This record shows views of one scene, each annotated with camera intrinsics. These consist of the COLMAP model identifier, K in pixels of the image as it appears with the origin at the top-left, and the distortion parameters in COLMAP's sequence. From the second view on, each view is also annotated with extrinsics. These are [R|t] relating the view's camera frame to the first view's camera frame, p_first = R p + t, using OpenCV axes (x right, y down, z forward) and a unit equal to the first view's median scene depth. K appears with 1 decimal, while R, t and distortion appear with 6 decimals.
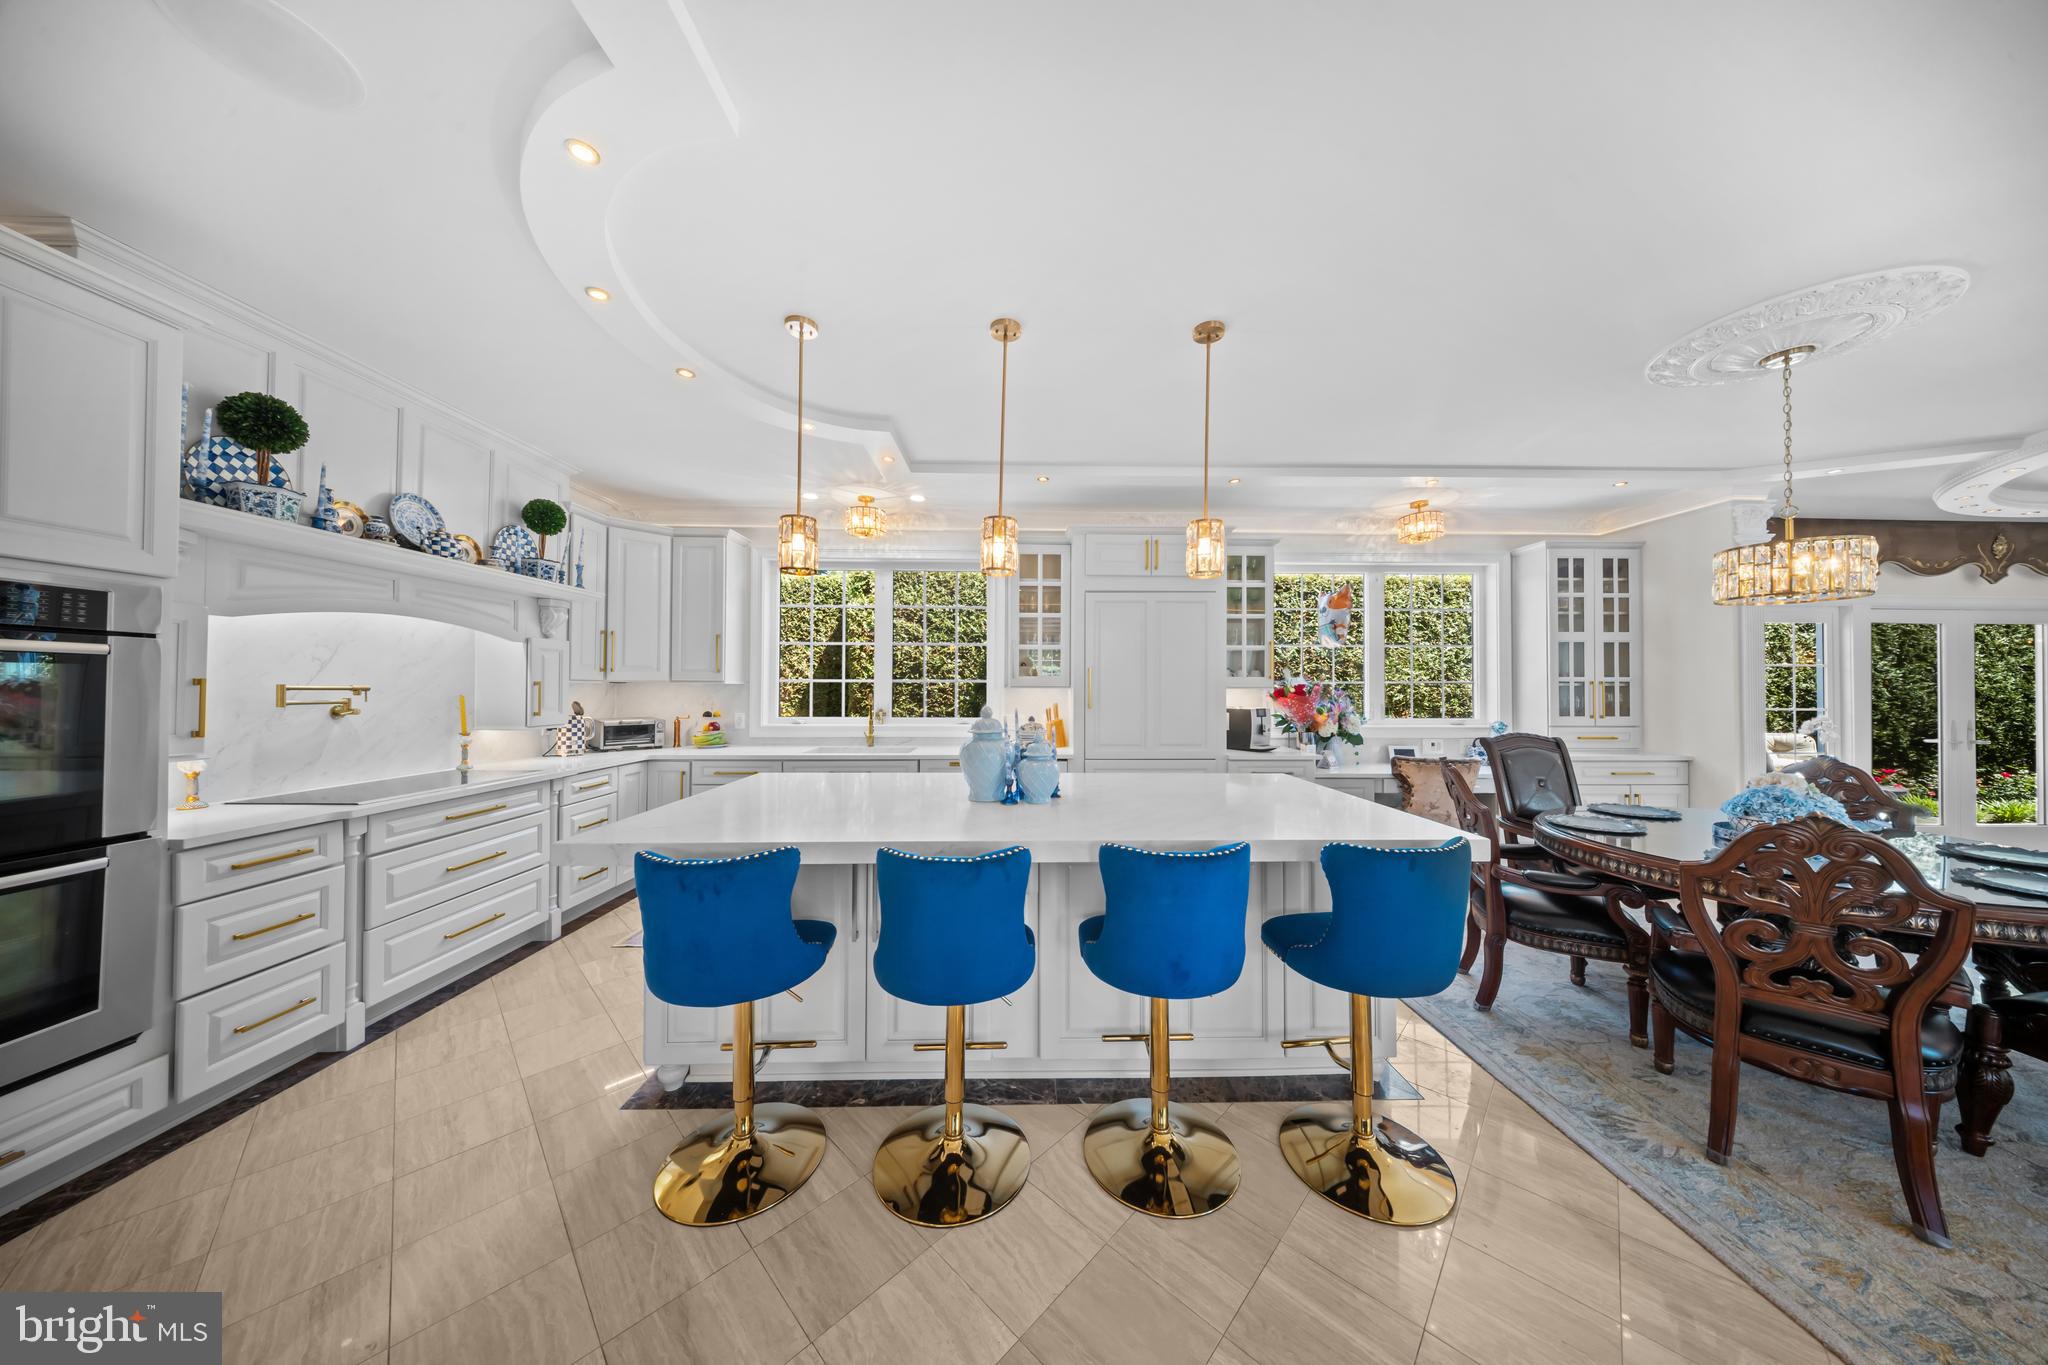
lens RADIAL K [[598.2, 0, 1028.9], [0, 598.2, 681.4], [0, 0, 1]] dist [-0.002550, -0.000232]
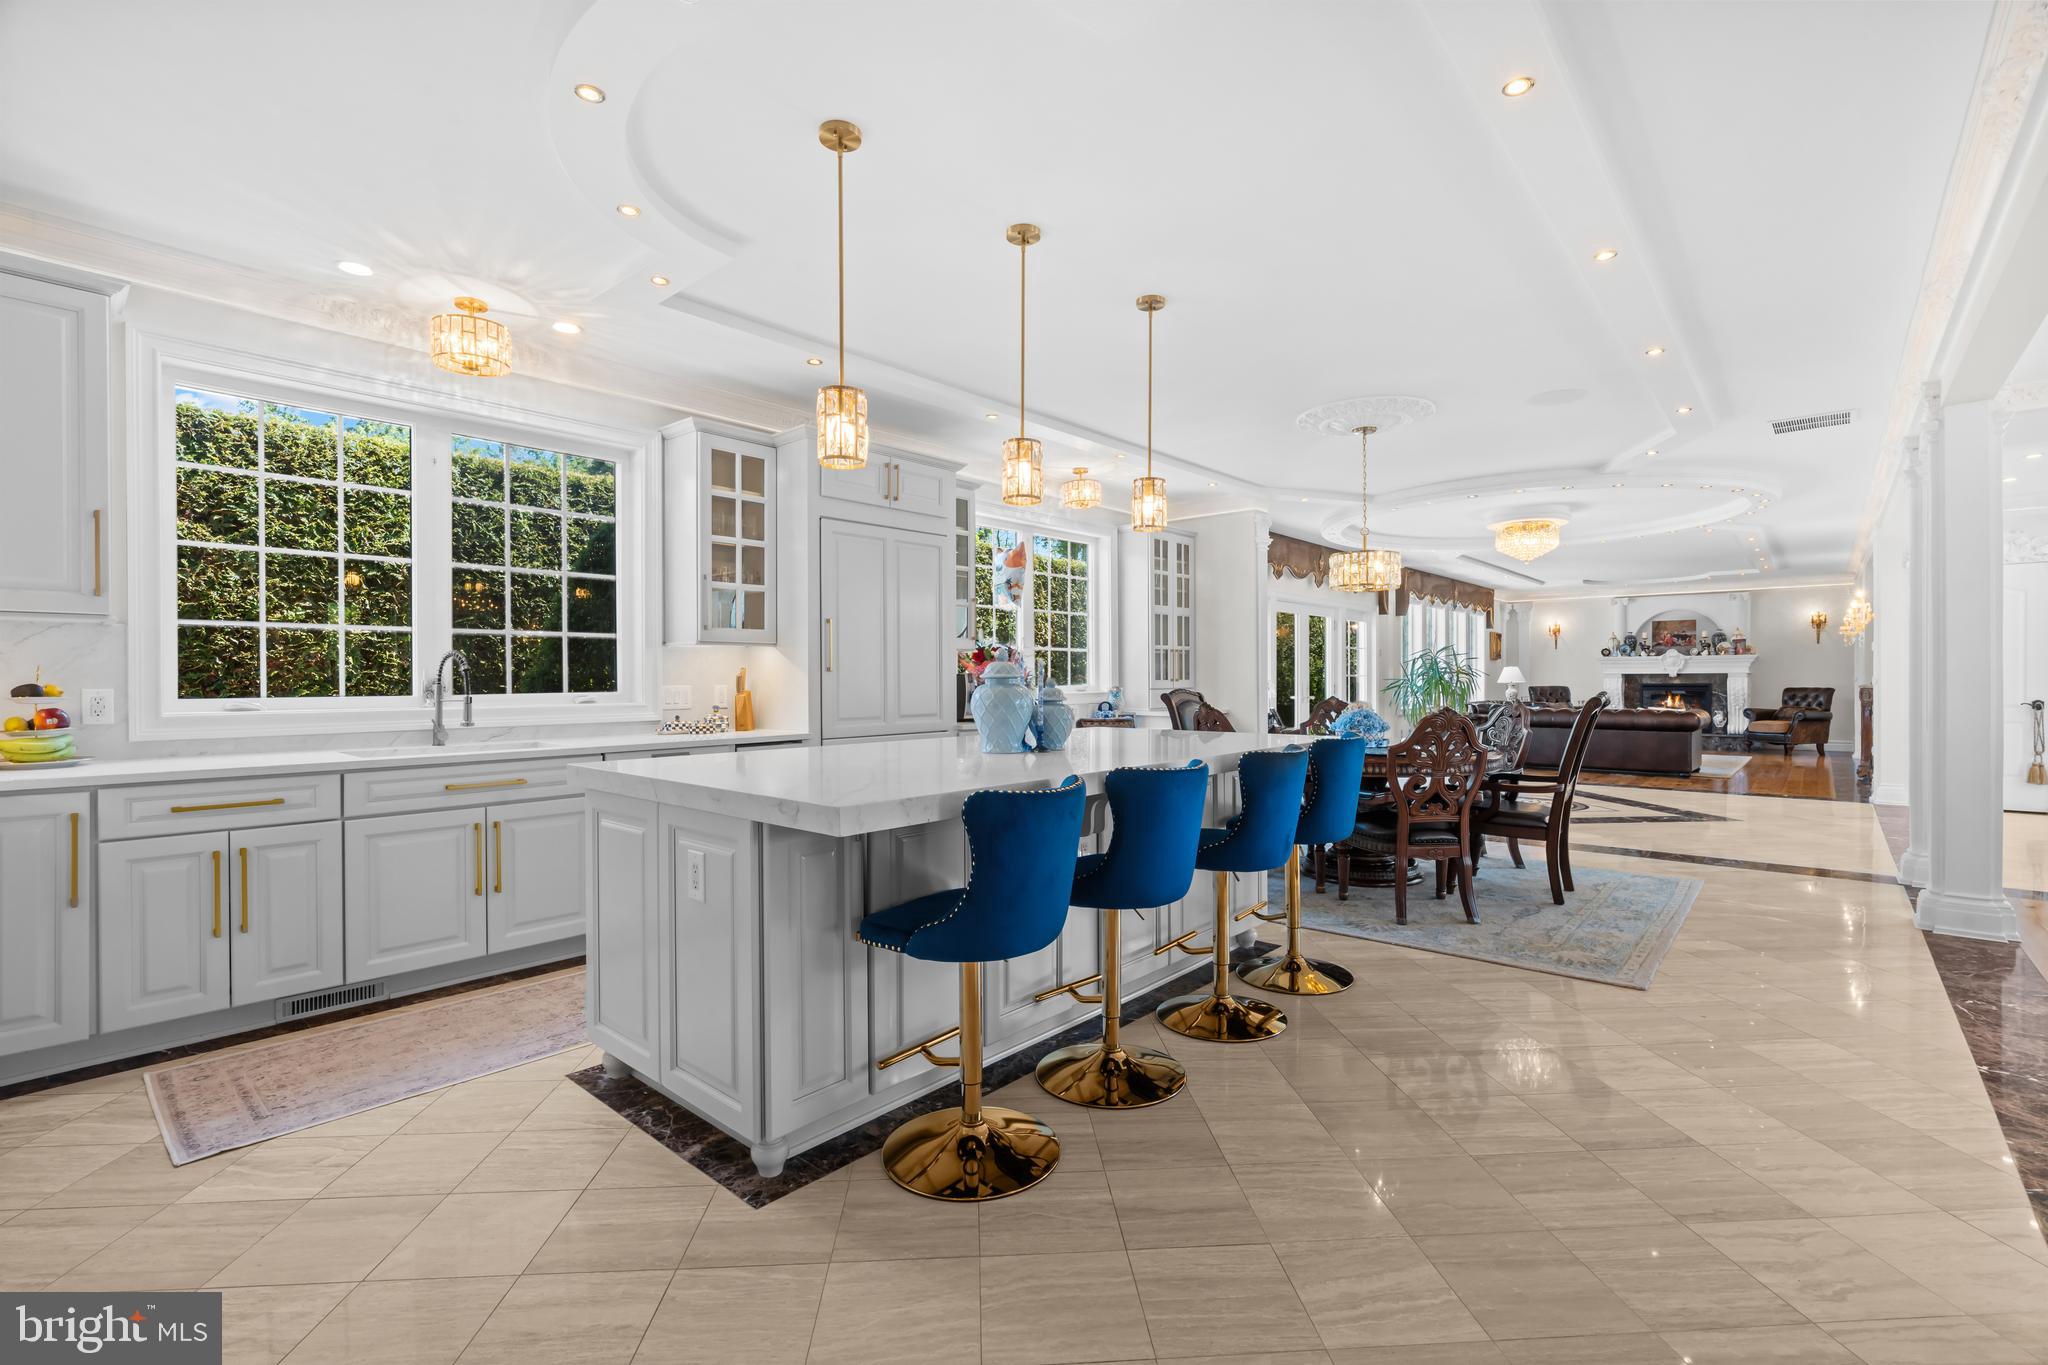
lens RADIAL K [[914.4, 0, 1025.8], [0, 914.4, 682.3], [0, 0, 1]] dist [-0.007216, 0.001755]
pose [[0.673794, -0.009158, 0.738863, -0.672660], [-0.001098, 0.999910, 0.013394, 0.049017], [-0.738919, -0.009836, 0.673723, 0.033123]]
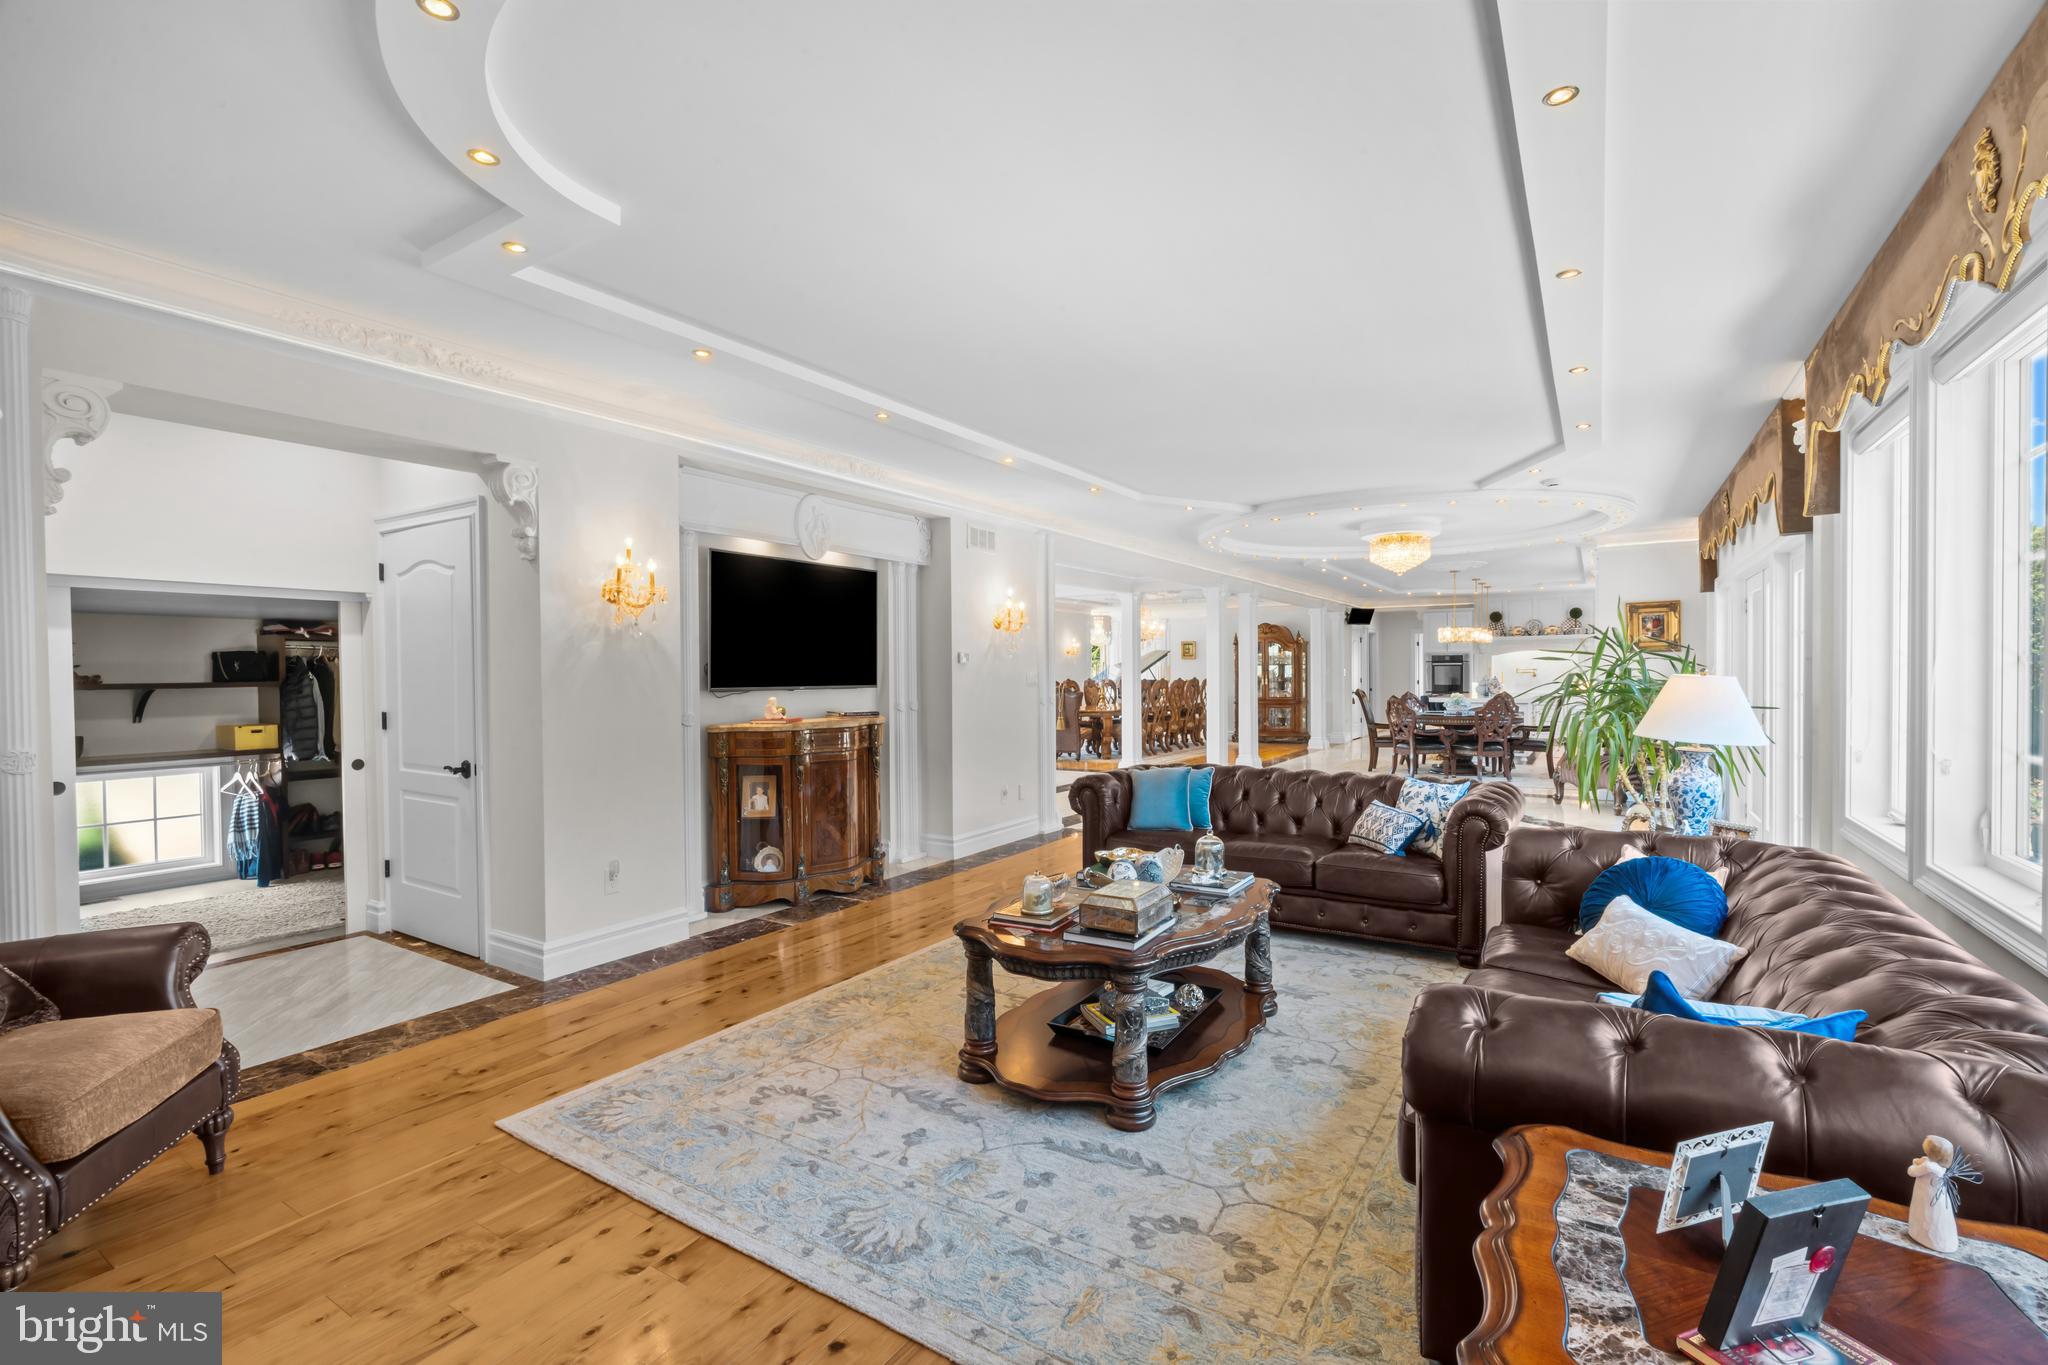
lens RADIAL K [[914.4, 0, 1023.3], [0, 914.4, 684.6], [0, 0, 1]] dist [-0.007216, 0.001755]
pose [[-0.557338, 0.012797, -0.830187, 4.503269], [0.016131, 0.999859, 0.004583, 0.026681], [0.830129, -0.010837, -0.557466, 1.194813]]
